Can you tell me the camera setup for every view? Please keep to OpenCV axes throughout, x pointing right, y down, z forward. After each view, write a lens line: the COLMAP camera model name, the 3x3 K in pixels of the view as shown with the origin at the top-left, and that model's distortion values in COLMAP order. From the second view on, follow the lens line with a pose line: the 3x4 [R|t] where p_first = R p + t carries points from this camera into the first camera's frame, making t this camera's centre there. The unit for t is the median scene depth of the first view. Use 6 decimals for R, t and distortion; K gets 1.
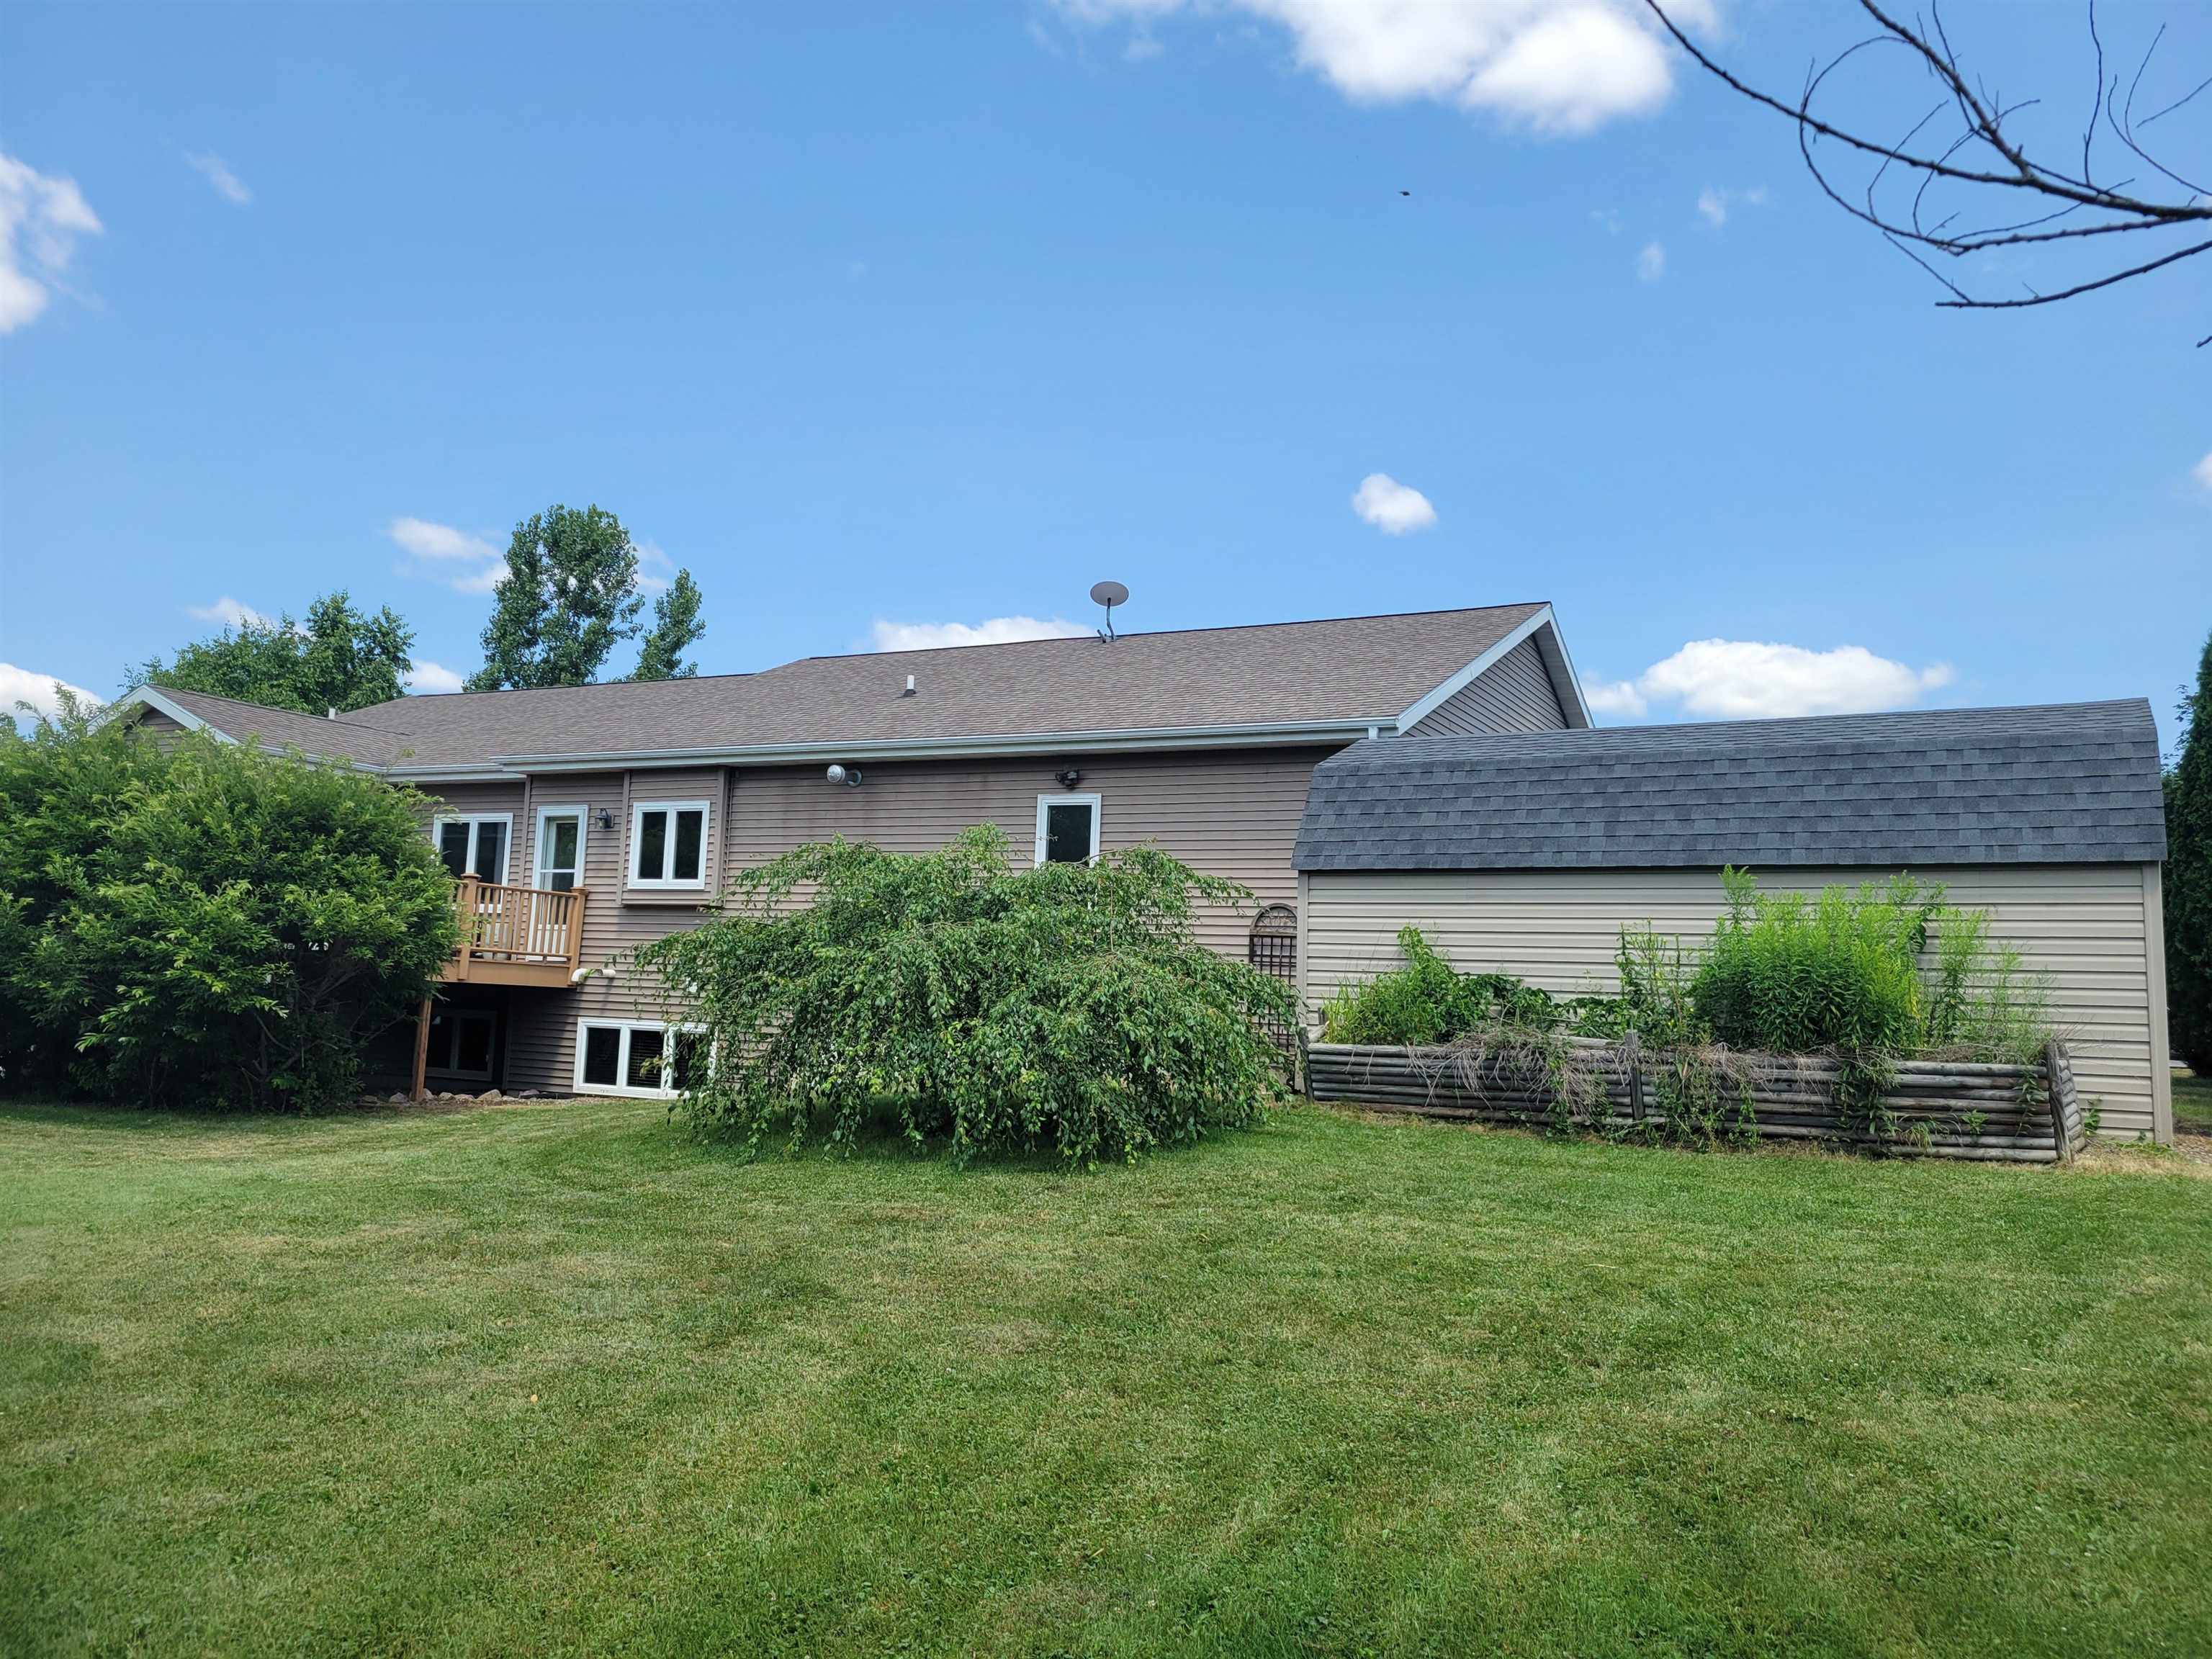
lens RADIAL K [[1661.4, 0, 1115.6], [0, 1661.4, 812.1], [0, 0, 1]] dist [0.043132, -0.022291]
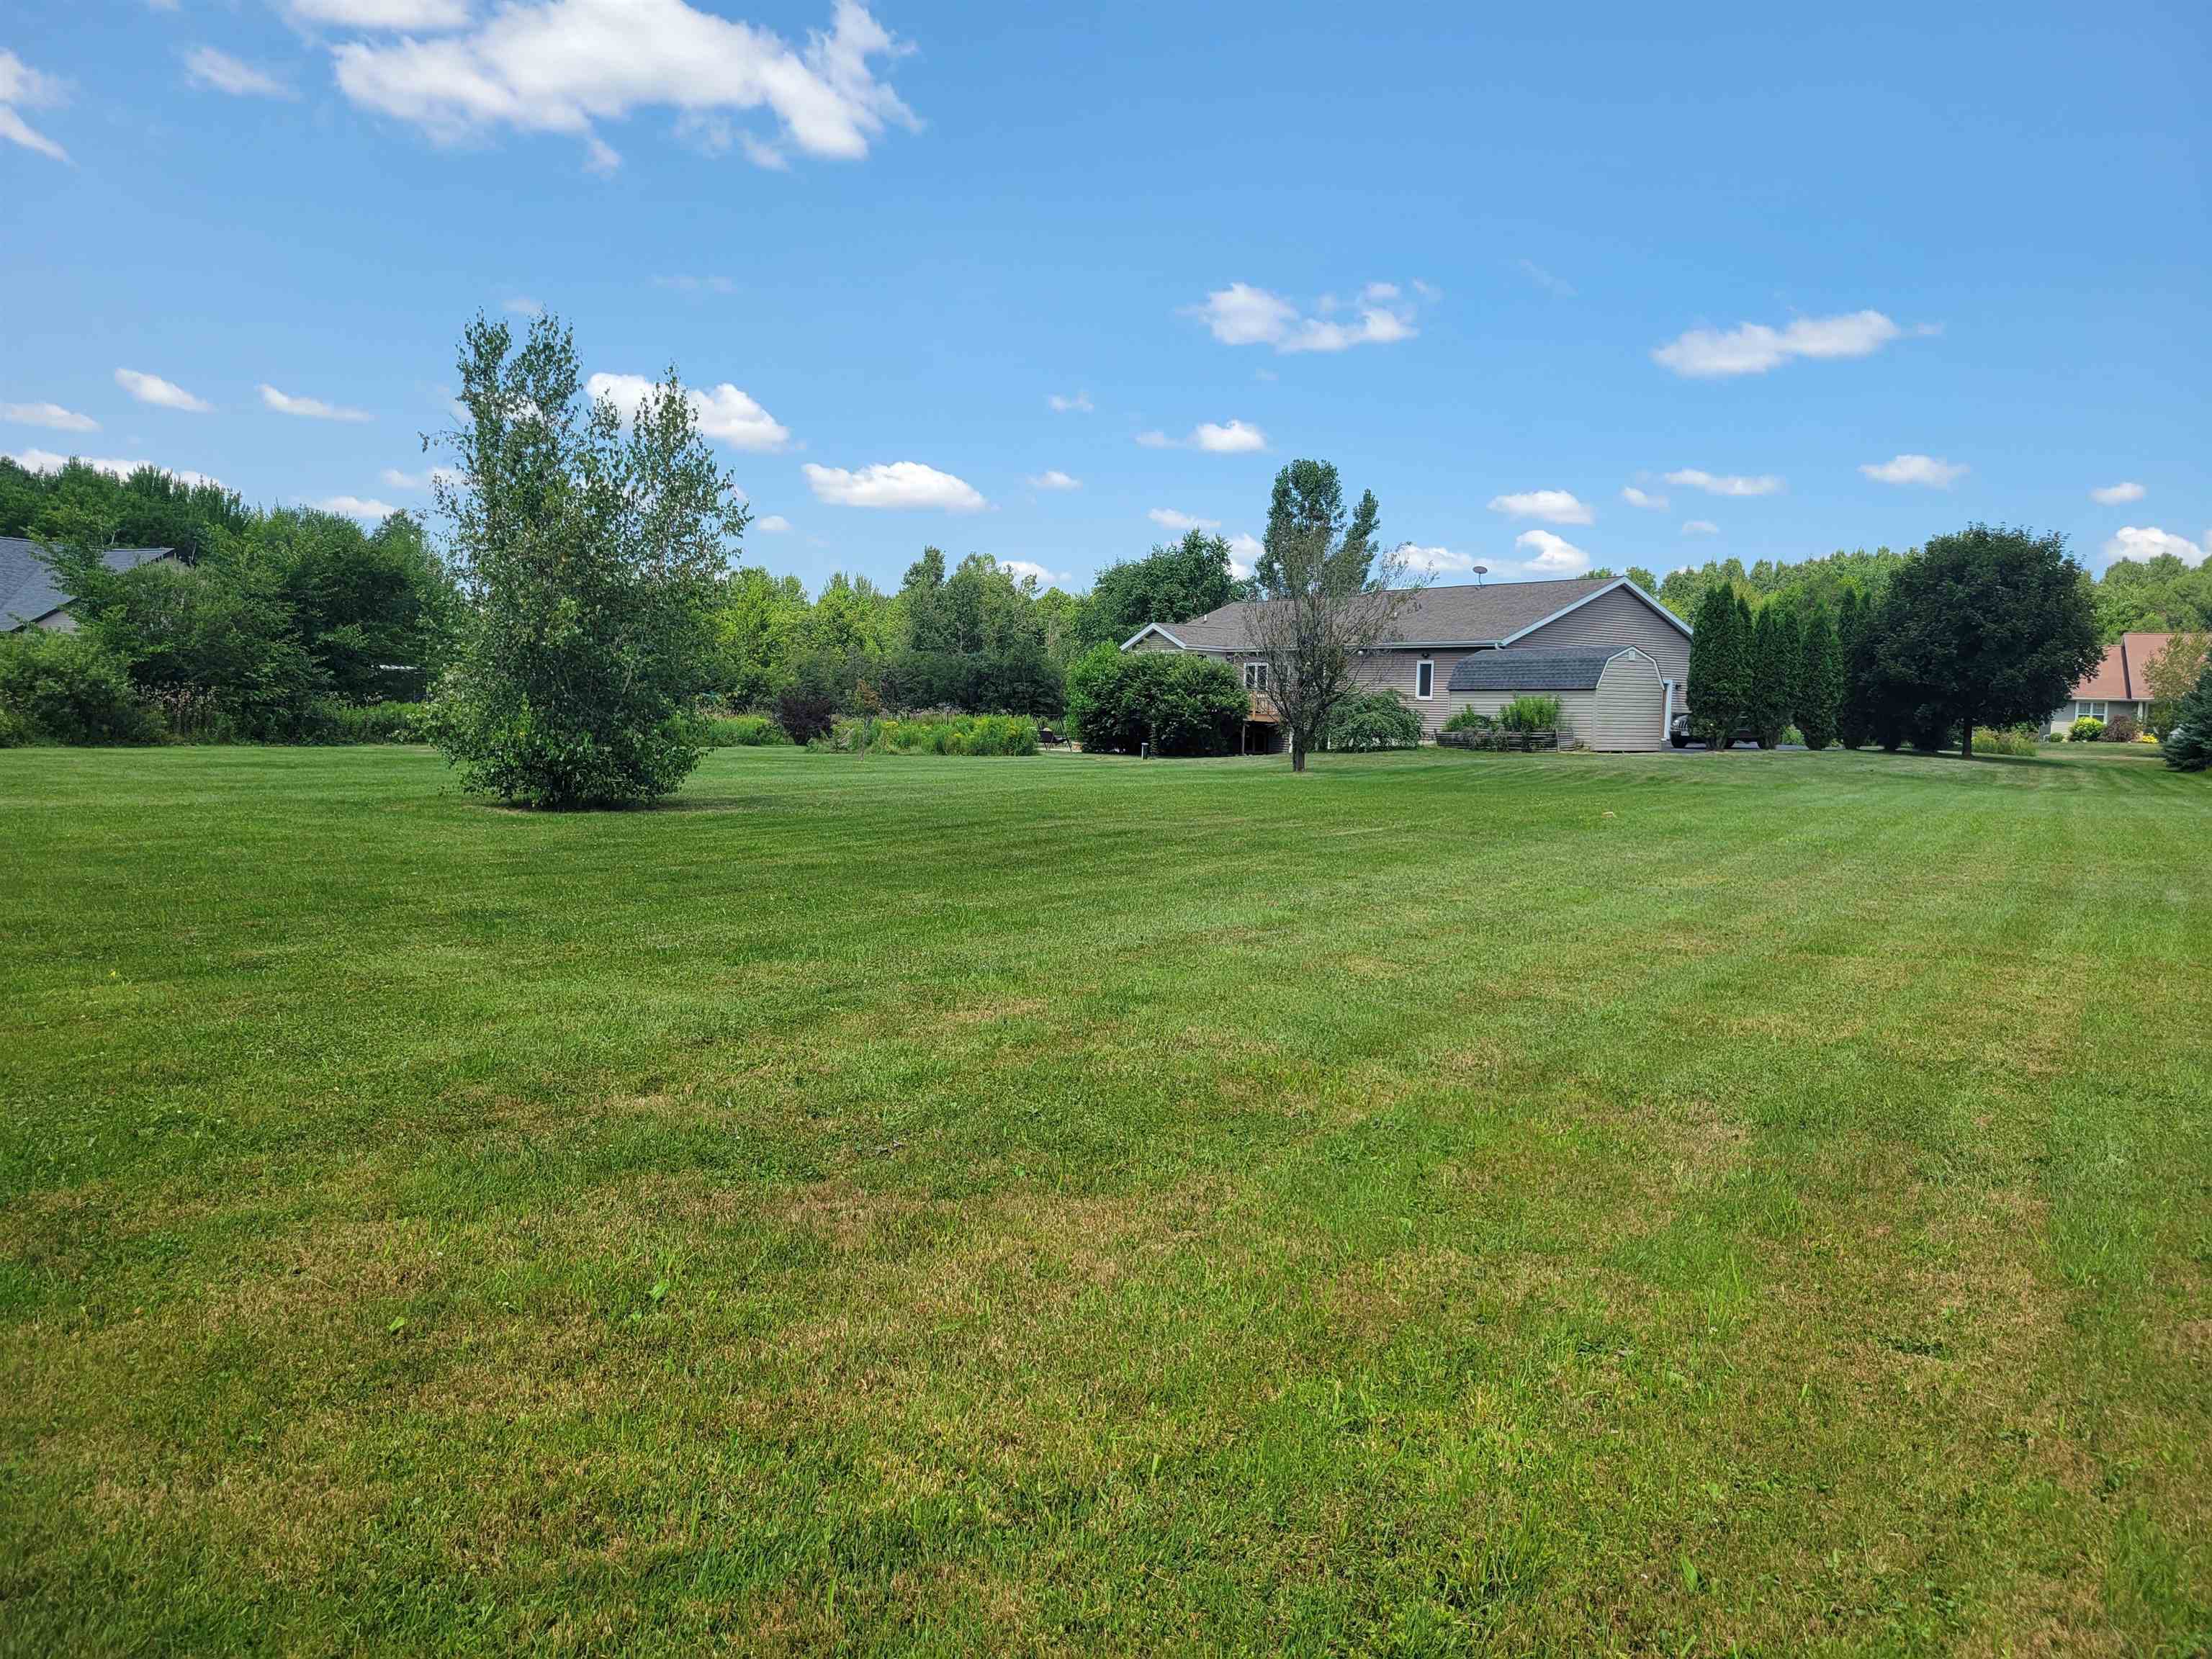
lens RADIAL K [[1661.4, 0, 1111.3], [0, 1661.4, 826.7], [0, 0, 1]] dist [0.043132, -0.022291]
pose [[0.892379, 0.016678, -0.450978, 0.662371], [0.056049, 0.987483, 0.147428, -0.150304], [0.447792, -0.156839, 0.880275, -1.610495]]
